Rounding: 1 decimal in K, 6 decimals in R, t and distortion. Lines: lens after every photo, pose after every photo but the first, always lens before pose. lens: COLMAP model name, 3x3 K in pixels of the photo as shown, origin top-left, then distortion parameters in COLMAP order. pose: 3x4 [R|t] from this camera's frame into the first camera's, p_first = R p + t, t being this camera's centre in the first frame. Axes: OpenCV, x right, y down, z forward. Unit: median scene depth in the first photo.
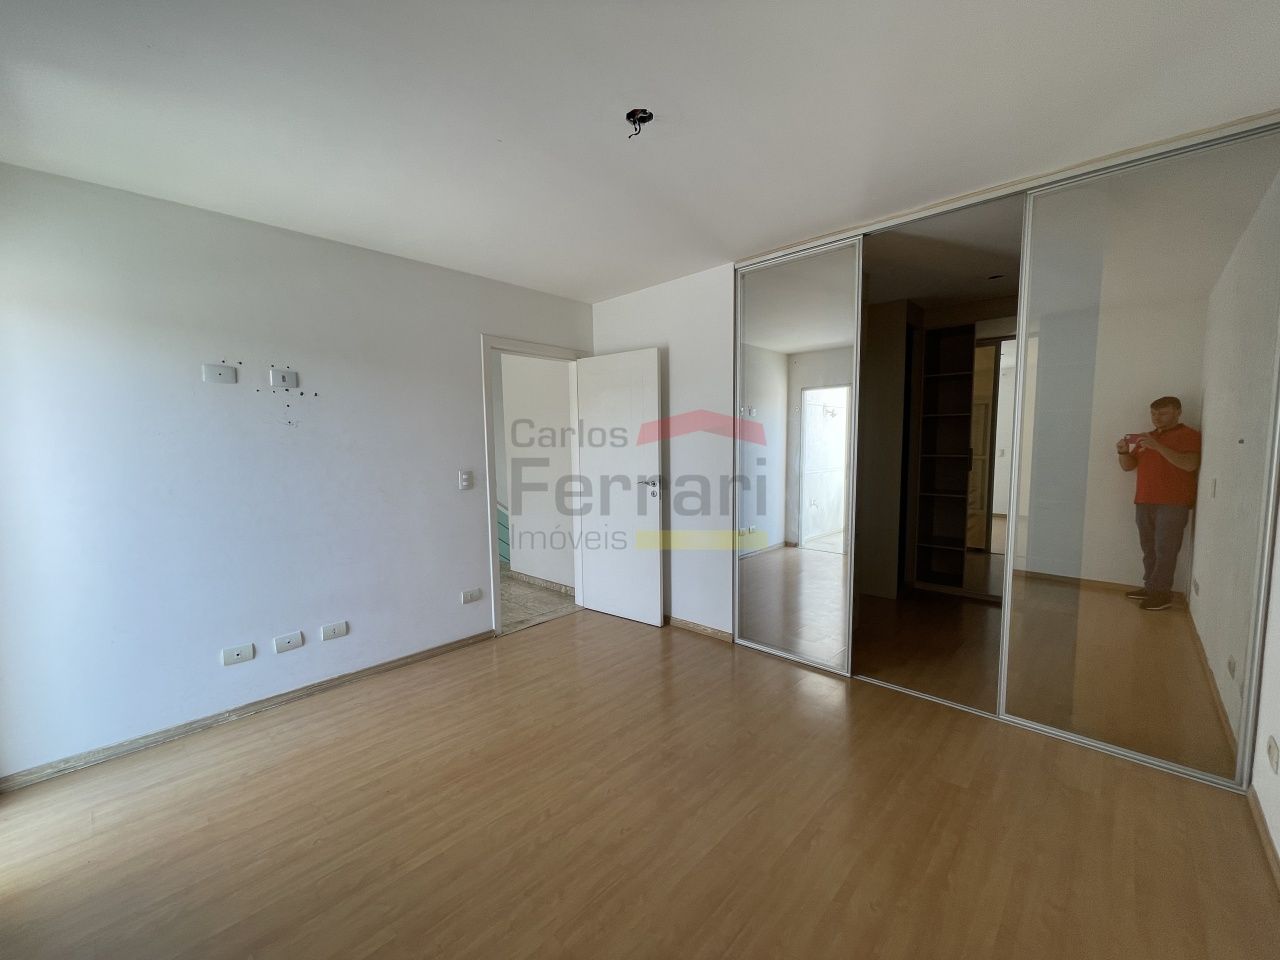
lens RADIAL K [[517.8, 0, 639.2], [0, 517.8, 485.0], [0, 0, 1]] dist [0.000296, 0.000024]
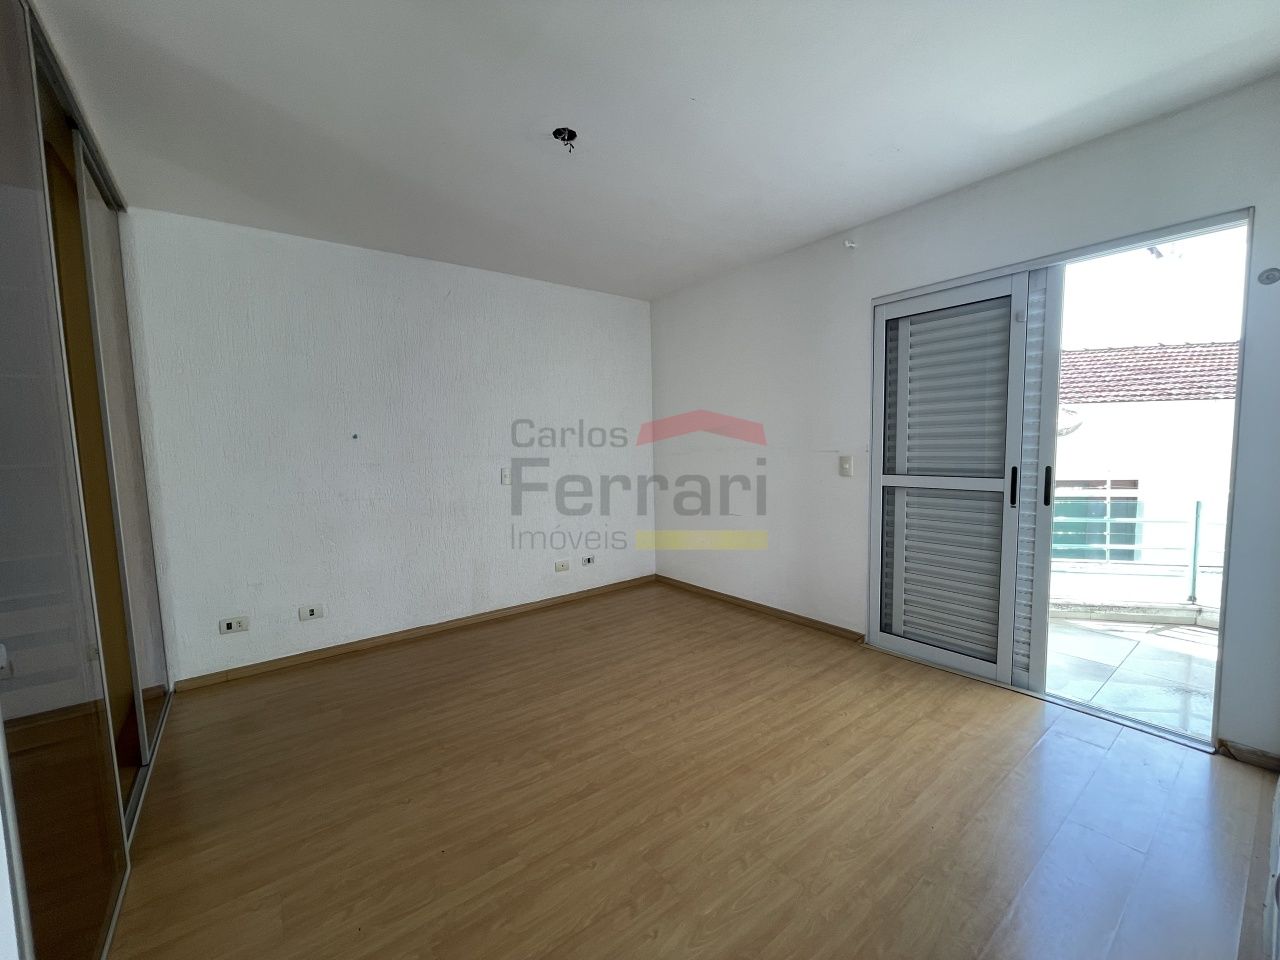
lens RADIAL K [[517.8, 0, 641.0], [0, 517.8, 485.2], [0, 0, 1]] dist [0.000296, 0.000024]
pose [[-0.985627, 0.017993, 0.167974, -0.281543], [0.045331, 0.986015, 0.160372, -0.103117], [-0.162740, 0.165681, -0.972659, 1.879172]]
